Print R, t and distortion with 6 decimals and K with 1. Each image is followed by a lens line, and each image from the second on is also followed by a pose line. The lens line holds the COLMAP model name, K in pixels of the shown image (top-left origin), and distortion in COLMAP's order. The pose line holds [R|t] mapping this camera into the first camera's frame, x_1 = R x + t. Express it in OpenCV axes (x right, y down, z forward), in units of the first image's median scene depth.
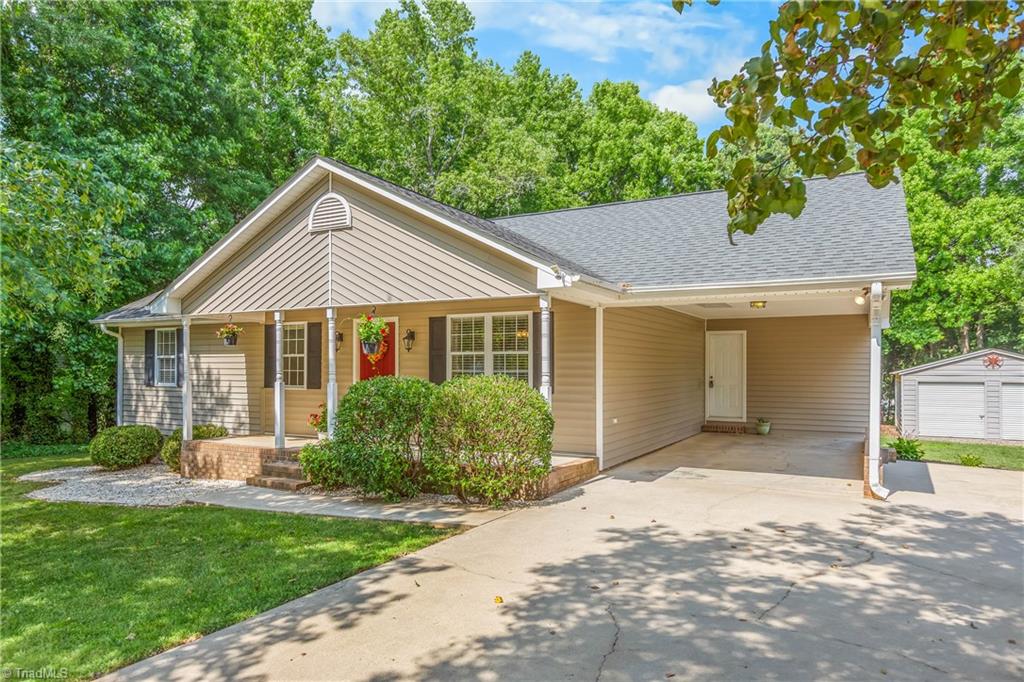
lens RADIAL K [[651.7, 0, 511.5], [0, 651.7, 367.8], [0, 0, 1]] dist [0.001119, 0.000695]
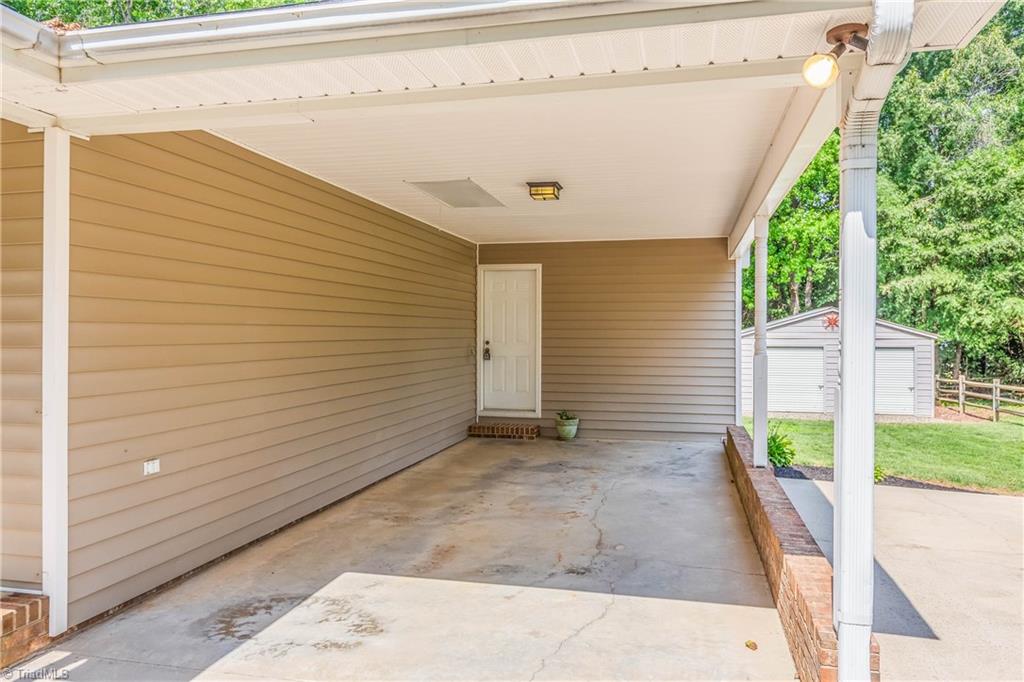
lens RADIAL K [[759.6, 0, 512.0], [0, 759.6, 341.0], [0, 0, 1]] dist [0.001238, -0.000252]
pose [[0.964011, -0.001841, 0.265856, 0.151743], [-0.002130, 0.999890, 0.014647, 0.002873], [-0.265853, -0.014686, 0.963902, 0.343150]]
